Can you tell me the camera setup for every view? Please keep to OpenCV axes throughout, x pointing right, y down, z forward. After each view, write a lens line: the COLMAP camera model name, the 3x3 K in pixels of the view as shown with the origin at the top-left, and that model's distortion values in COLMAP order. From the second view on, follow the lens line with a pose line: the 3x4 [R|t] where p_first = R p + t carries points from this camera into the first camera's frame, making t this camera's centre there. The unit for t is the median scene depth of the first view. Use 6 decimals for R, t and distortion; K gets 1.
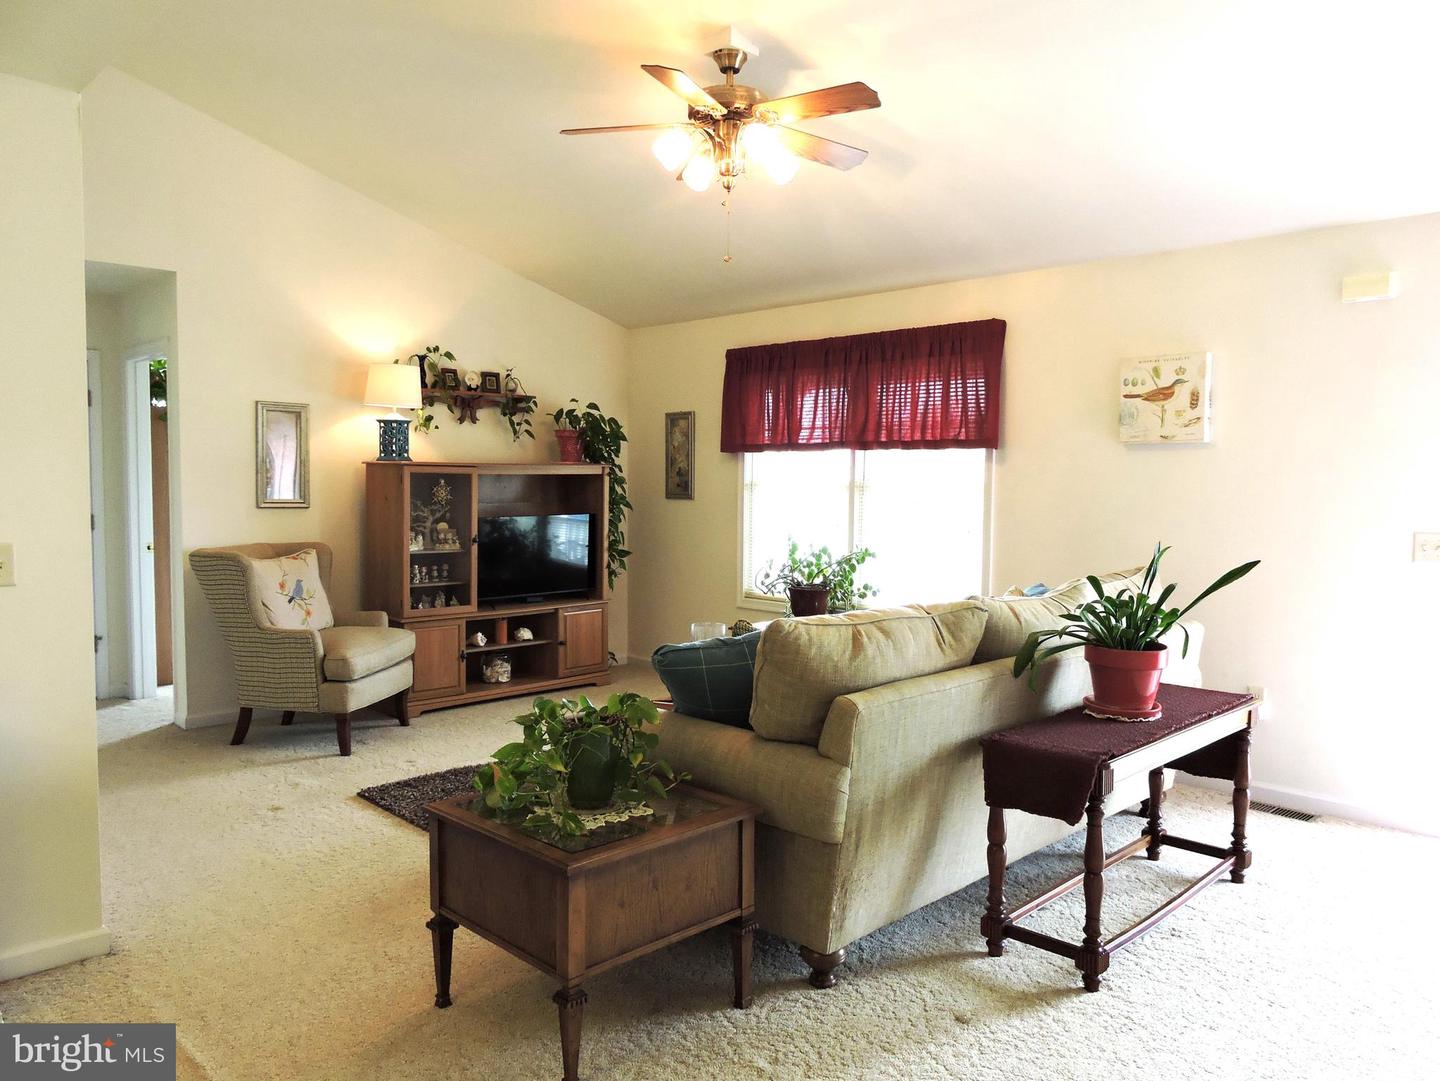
lens RADIAL K [[1051.5, 0, 742.8], [0, 1051.5, 541.6], [0, 0, 1]] dist [0.045120, -0.064620]
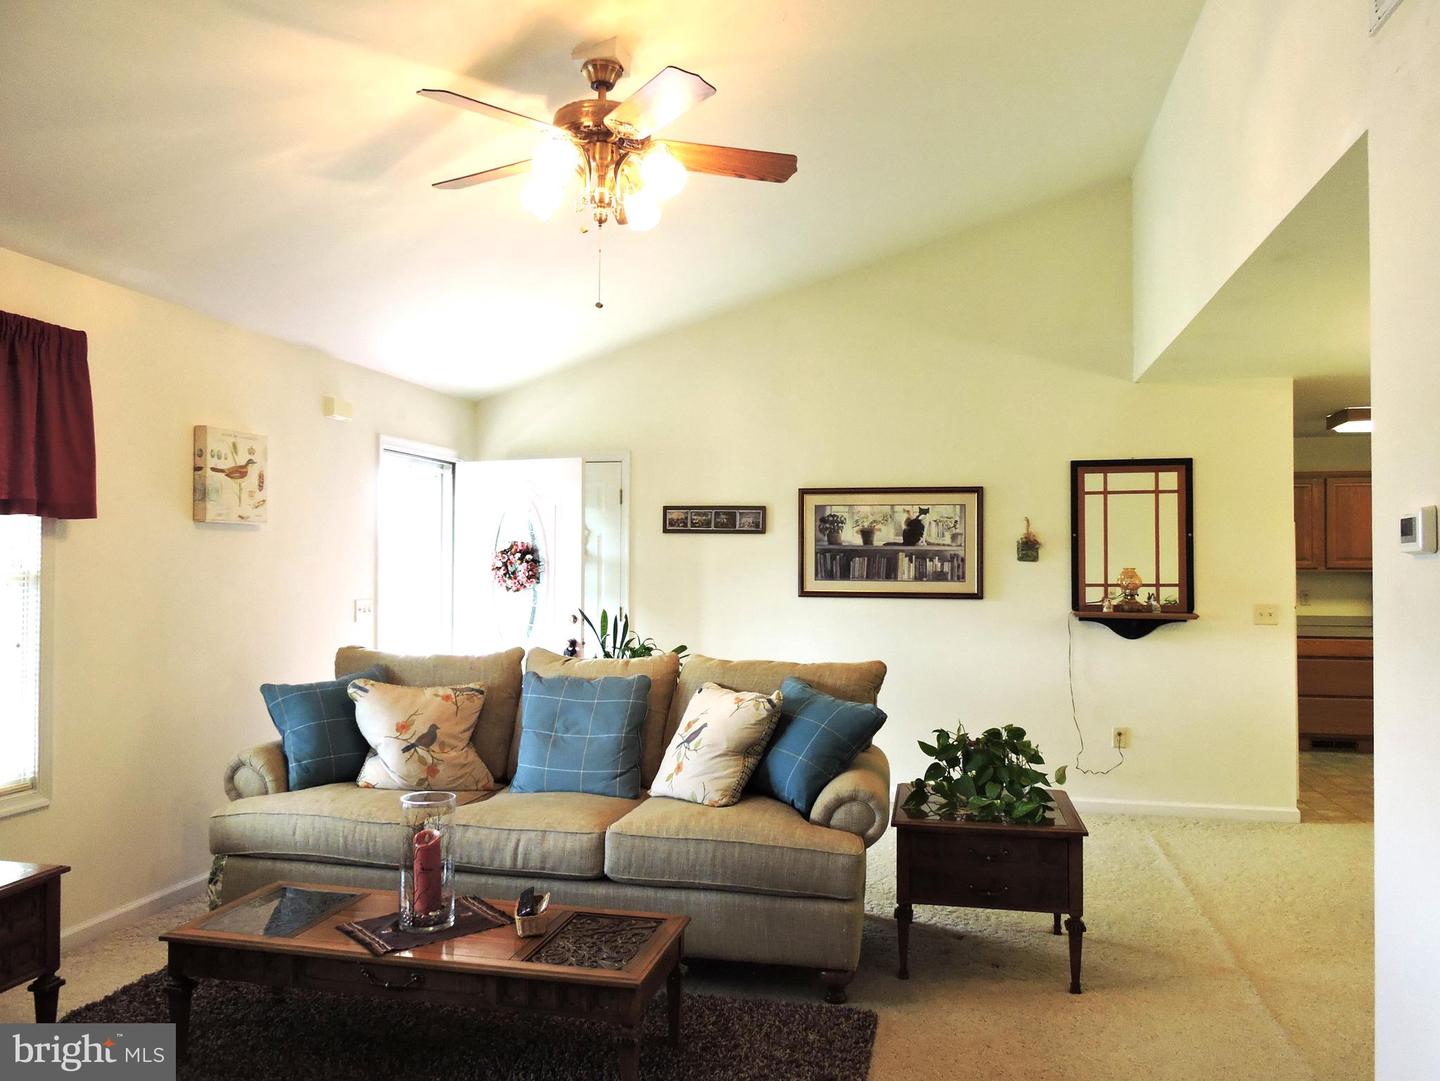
lens RADIAL K [[1051.5, 0, 742.8], [0, 1051.5, 541.6], [0, 0, 1]] dist [0.045120, -0.064620]
pose [[-0.538601, 0.005587, 0.842543, -0.649379], [0.046127, 0.998674, 0.022865, -0.078263], [-0.841297, 0.051179, -0.538144, 1.138206]]
